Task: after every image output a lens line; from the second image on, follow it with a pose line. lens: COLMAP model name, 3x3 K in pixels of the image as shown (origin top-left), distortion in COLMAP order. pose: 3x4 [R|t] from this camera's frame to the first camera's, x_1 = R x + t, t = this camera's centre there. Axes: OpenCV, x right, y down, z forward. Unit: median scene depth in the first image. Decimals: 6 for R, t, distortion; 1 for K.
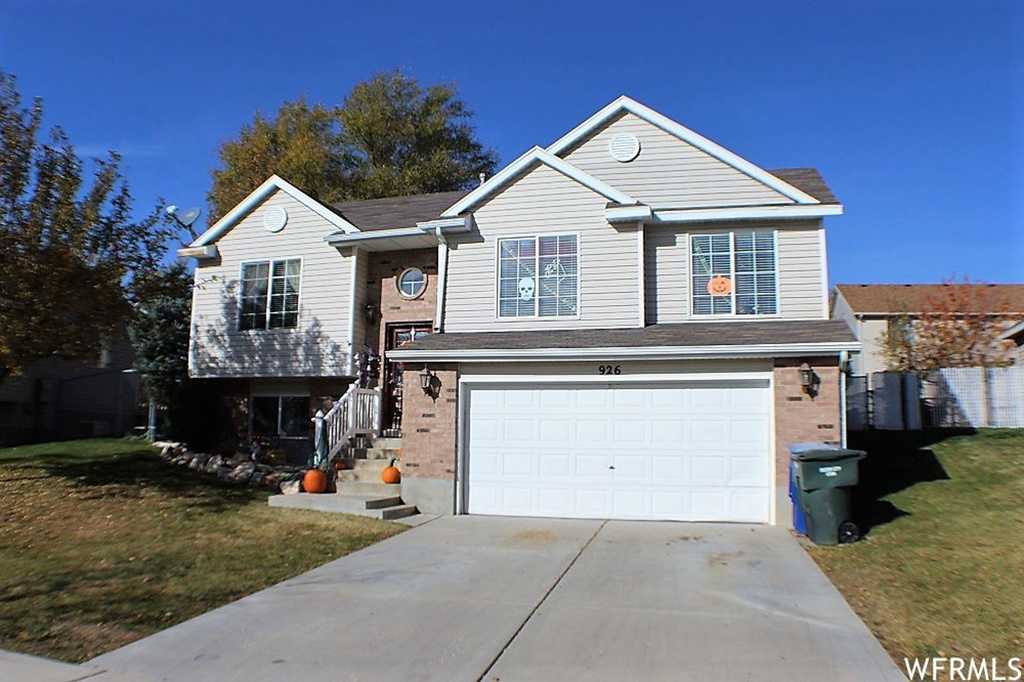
lens RADIAL K [[802.4, 0, 513.9], [0, 802.4, 370.5], [0, 0, 1]] dist [-0.196332, 0.049734]
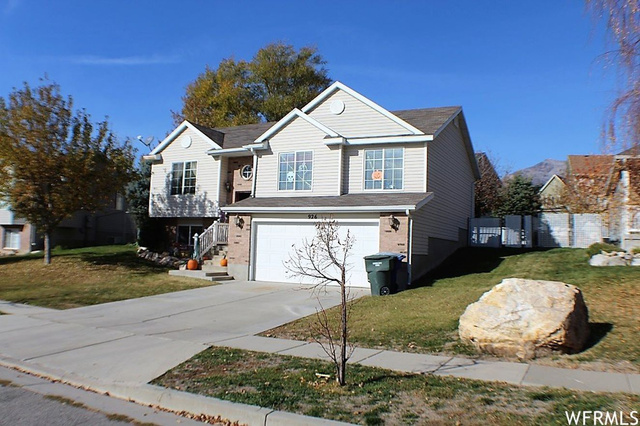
lens RADIAL K [[529.6, 0, 320.3], [0, 529.6, 224.9], [0, 0, 1]] dist [-0.175265, 0.001647]
pose [[0.983958, 0.009188, -0.178166, 0.342657], [-0.001982, 0.999174, 0.040583, -0.031835], [0.178392, -0.039579, 0.983163, -0.365838]]
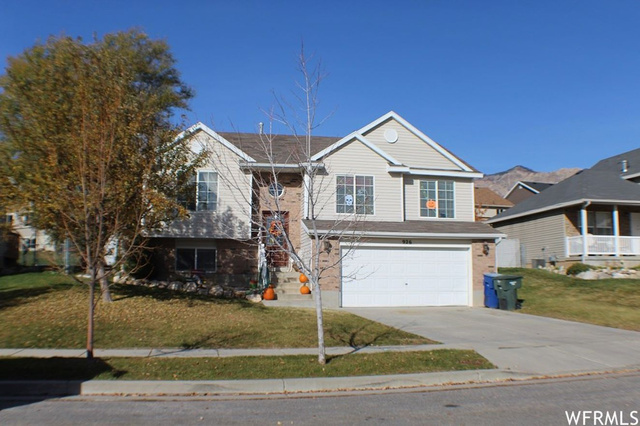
lens RADIAL K [[595.9, 0, 318.4], [0, 595.9, 228.4], [0, 0, 1]] dist [-0.174841, -0.001240]
pose [[0.886419, 0.029711, 0.461929, -0.768923], [-0.036493, 0.999317, 0.005754, -0.034117], [-0.461442, -0.021958, 0.886898, -0.341466]]
